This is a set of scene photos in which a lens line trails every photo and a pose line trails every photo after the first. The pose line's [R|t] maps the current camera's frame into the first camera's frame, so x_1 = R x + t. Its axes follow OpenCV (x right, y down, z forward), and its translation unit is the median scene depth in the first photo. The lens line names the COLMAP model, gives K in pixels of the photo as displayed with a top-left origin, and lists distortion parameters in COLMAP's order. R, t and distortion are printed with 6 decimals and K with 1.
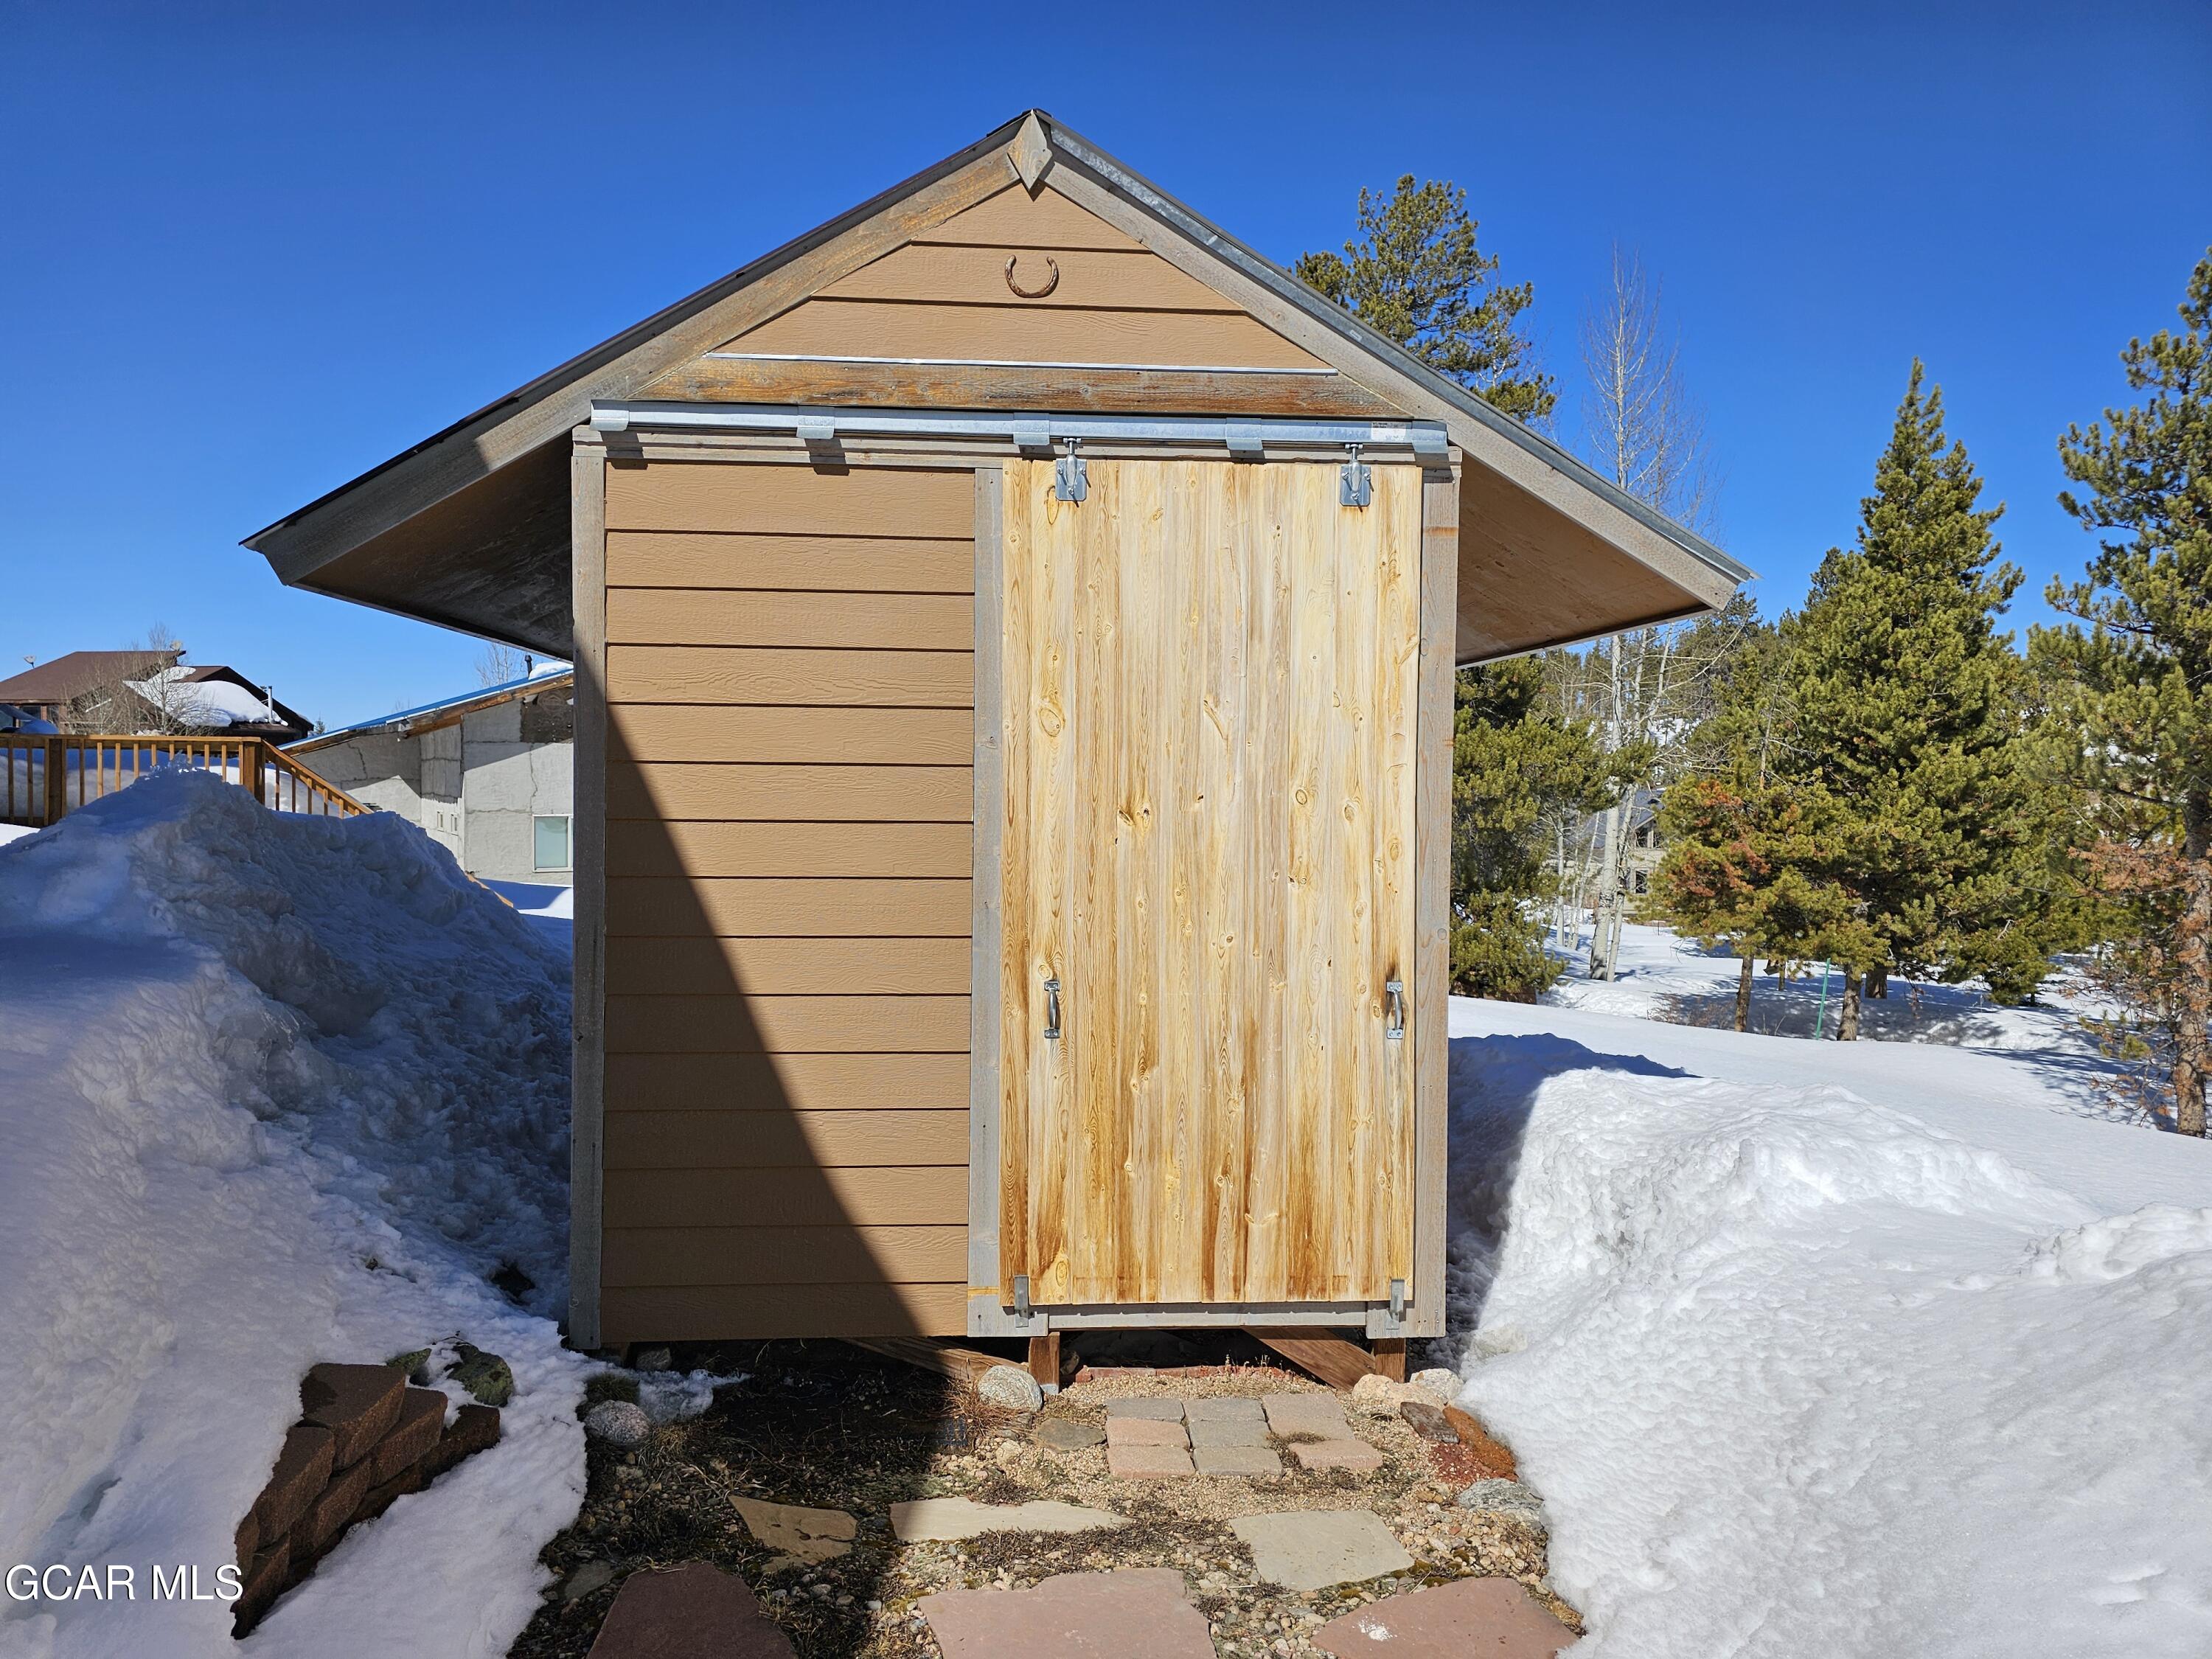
lens RADIAL K [[1487.0, 0, 1107.7], [0, 1487.0, 828.3], [0, 0, 1]] dist [0.032086, -0.025548]
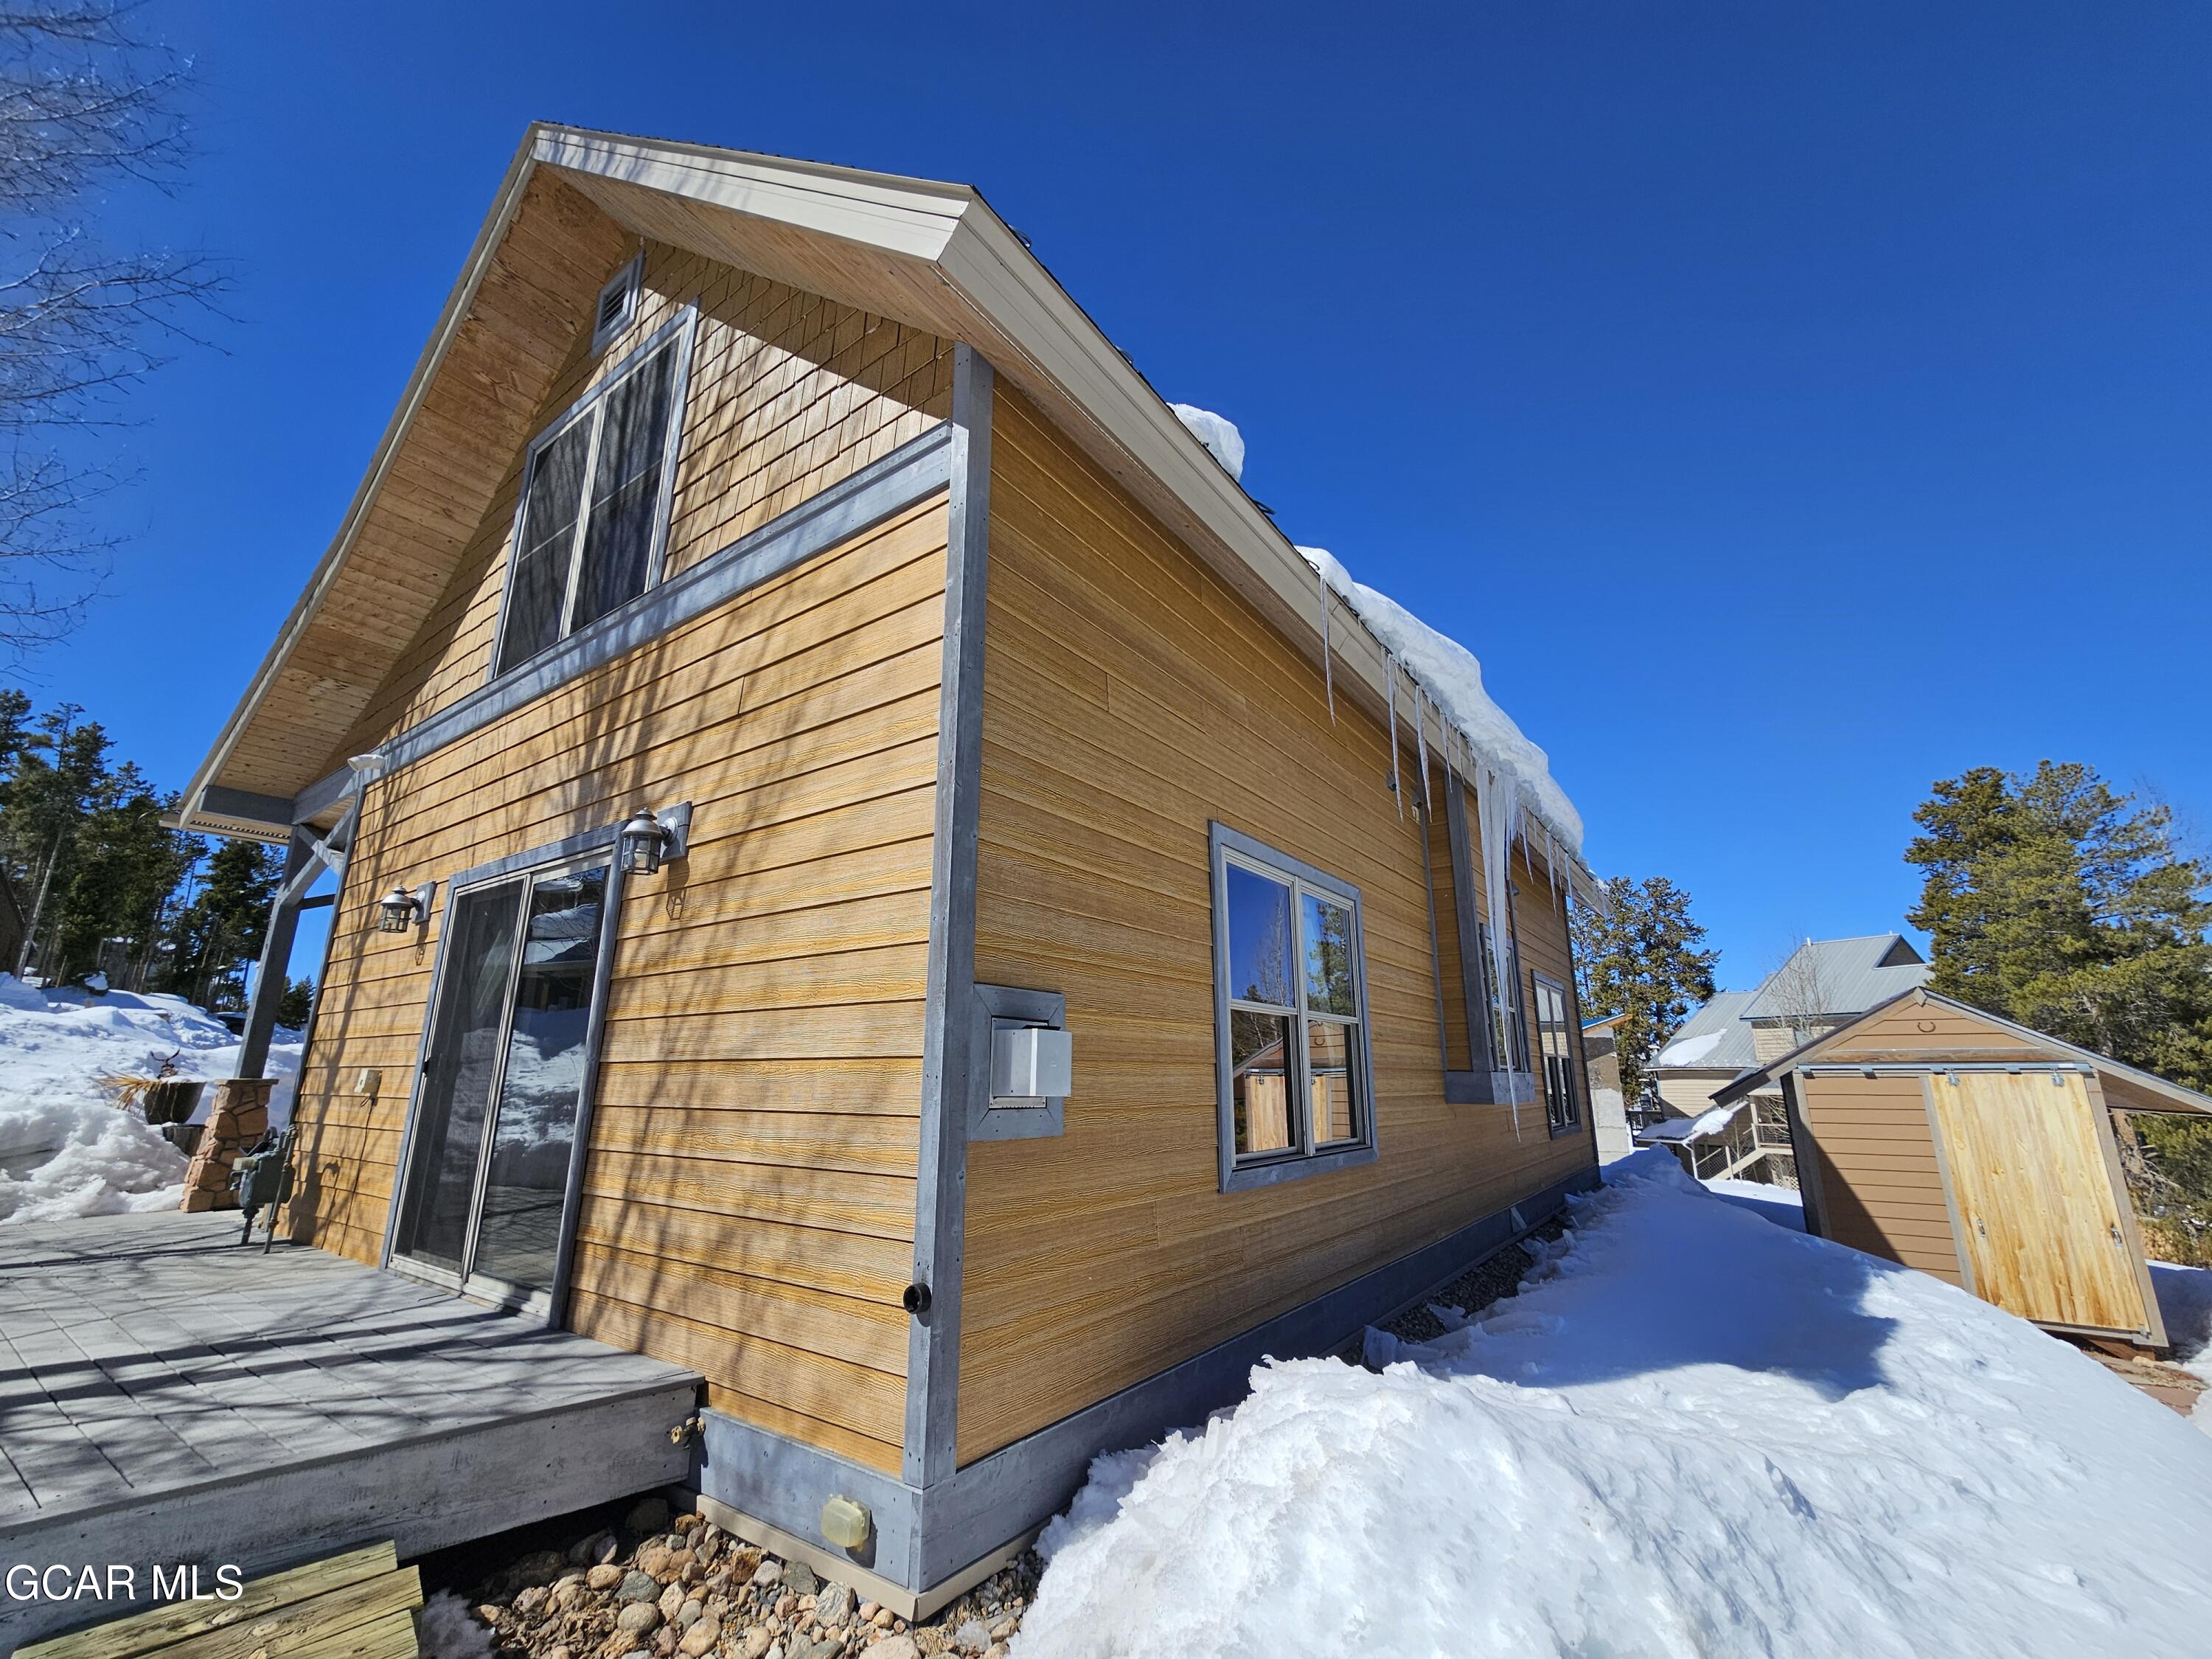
lens RADIAL K [[911.4, 0, 1091.3], [0, 911.4, 840.6], [0, 0, 1]] dist [-0.000525, -0.001214]
pose [[0.781912, -0.165185, -0.601105, -0.245775], [-0.005916, 0.962245, -0.272122, -0.173610], [0.623360, 0.216331, 0.751414, -2.244799]]
